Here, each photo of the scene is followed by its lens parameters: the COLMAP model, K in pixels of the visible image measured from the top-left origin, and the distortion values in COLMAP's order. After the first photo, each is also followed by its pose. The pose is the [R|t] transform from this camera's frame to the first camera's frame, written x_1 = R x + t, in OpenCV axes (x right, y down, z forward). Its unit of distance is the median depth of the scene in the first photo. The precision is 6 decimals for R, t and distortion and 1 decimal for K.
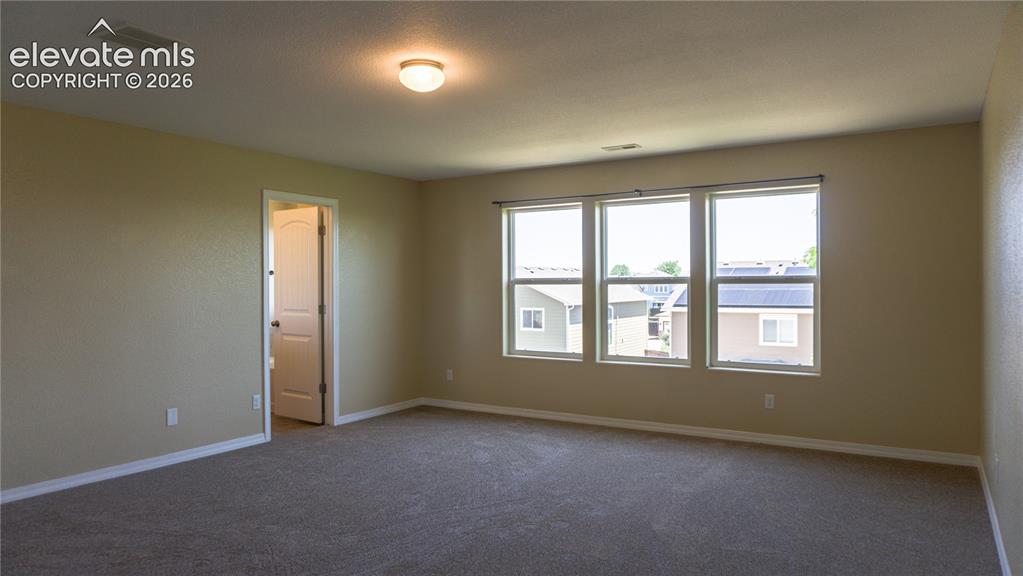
lens RADIAL K [[679.8, 0, 511.3], [0, 679.8, 283.0], [0, 0, 1]] dist [-0.020406, -0.004005]
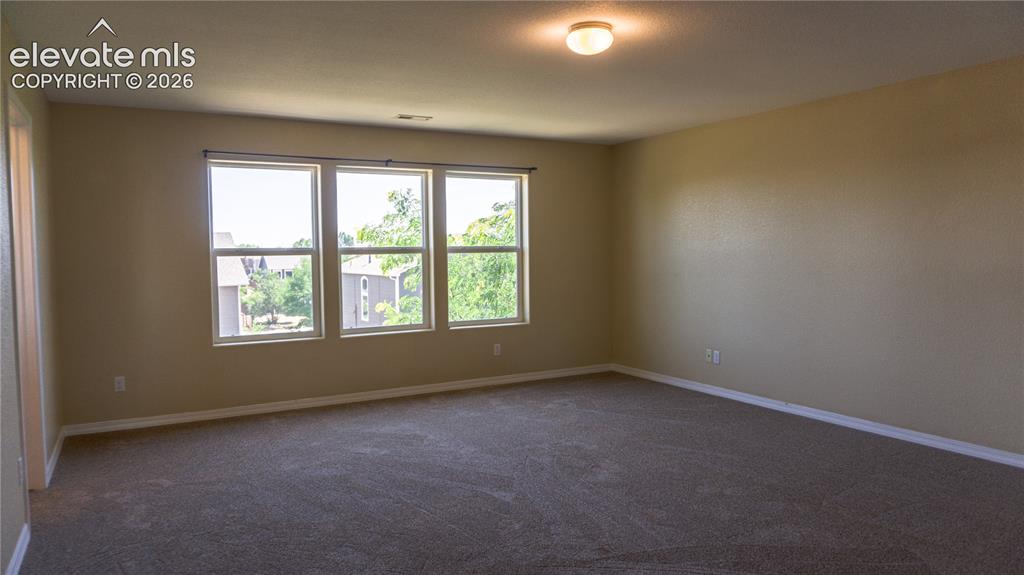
lens RADIAL K [[680.4, 0, 492.2], [0, 680.4, 291.3], [0, 0, 1]] dist [-0.020406, -0.004005]
pose [[0.488929, -0.052742, 0.870728, -0.585951], [0.009402, 0.998431, 0.055197, 0.002536], [-0.872273, -0.018801, 0.488658, 0.352965]]
